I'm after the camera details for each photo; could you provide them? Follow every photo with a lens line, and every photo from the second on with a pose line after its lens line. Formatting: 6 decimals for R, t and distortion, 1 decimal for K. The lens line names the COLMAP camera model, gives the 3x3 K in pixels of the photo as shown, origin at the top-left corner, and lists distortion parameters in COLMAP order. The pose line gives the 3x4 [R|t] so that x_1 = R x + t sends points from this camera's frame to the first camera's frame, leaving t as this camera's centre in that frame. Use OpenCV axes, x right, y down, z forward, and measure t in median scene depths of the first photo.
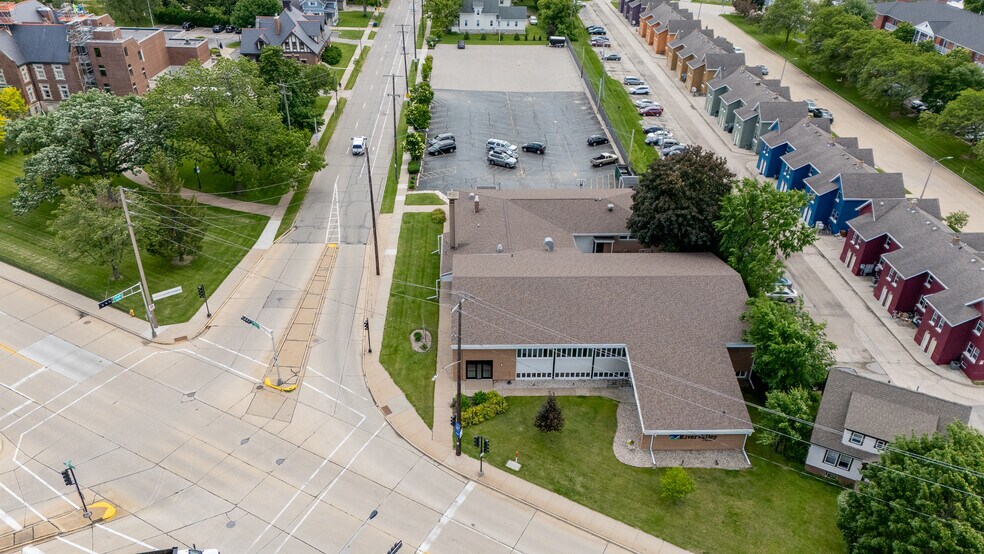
lens RADIAL K [[715.3, 0, 489.3], [0, 715.3, 276.2], [0, 0, 1]] dist [0.090812, -0.089698]
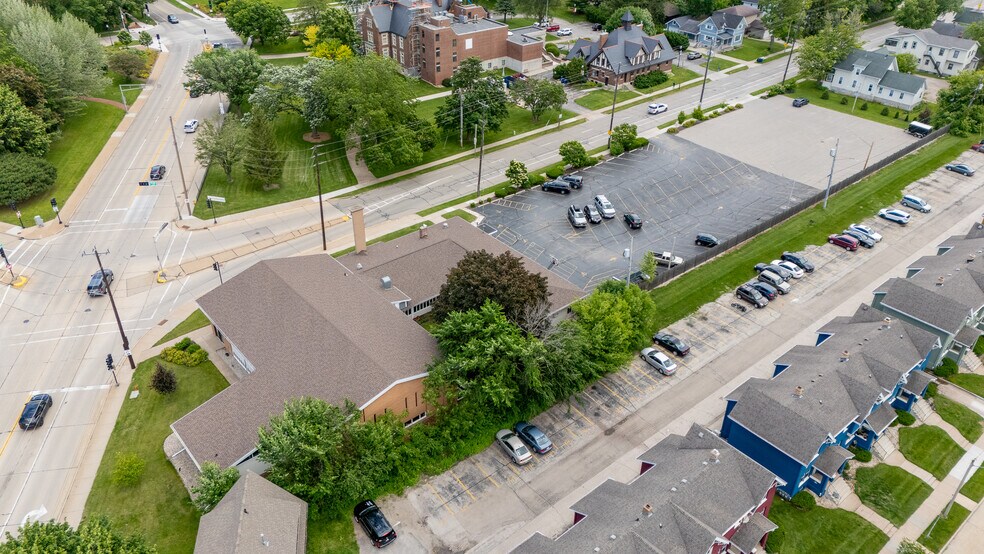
lens RADIAL K [[715.3, 0, 489.3], [0, 715.3, 276.2], [0, 0, 1]] dist [0.090812, -0.089698]
pose [[0.620627, 0.416692, -0.664221, 0.807966], [-0.407270, 0.895184, 0.181044, -0.282769], [0.670040, 0.158156, 0.725281, 0.299077]]
